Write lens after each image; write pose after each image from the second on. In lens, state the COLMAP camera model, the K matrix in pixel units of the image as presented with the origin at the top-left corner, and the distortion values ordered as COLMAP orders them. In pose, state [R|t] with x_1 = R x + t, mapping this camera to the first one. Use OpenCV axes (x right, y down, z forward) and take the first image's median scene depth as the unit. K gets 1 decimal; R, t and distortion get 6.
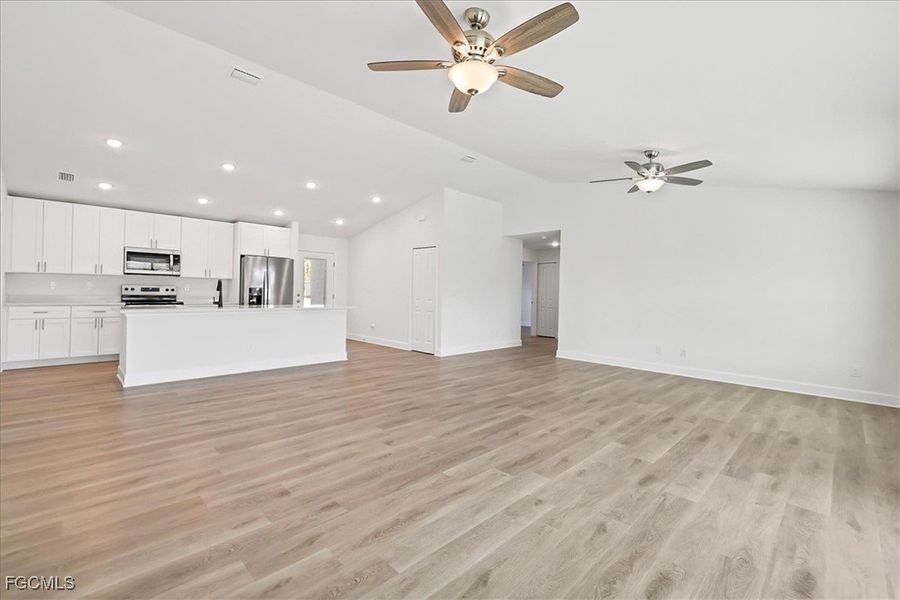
lens RADIAL K [[391.3, 0, 446.4], [0, 391.3, 290.4], [0, 0, 1]] dist [0.001407, -0.000100]
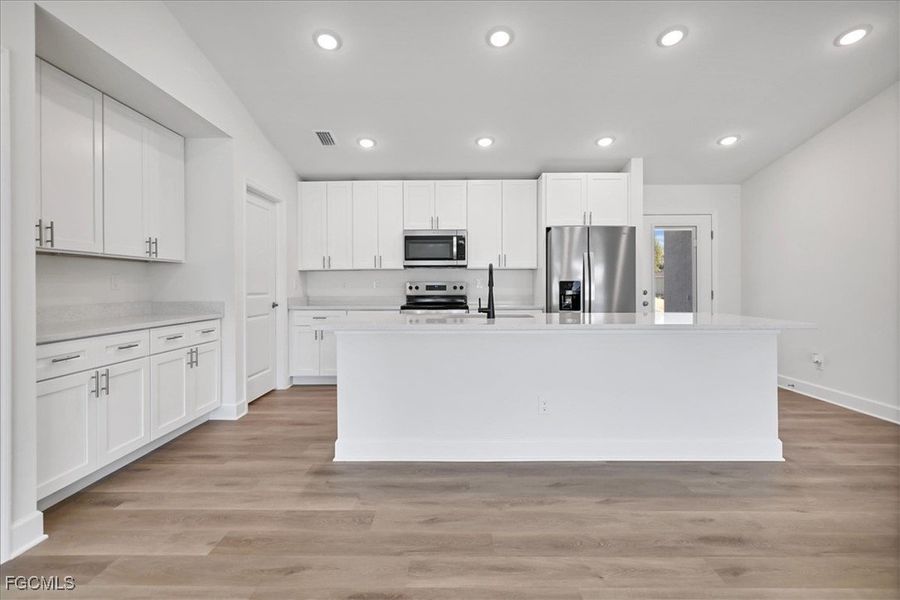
lens RADIAL K [[427.3, 0, 450.5], [0, 427.3, 288.5], [0, 0, 1]] dist [0.001754, 0.000233]
pose [[0.710794, -0.018179, -0.703165, -0.175630], [0.019521, 0.999791, -0.006115, 0.004717], [0.703129, -0.009379, 0.711000, 0.443761]]
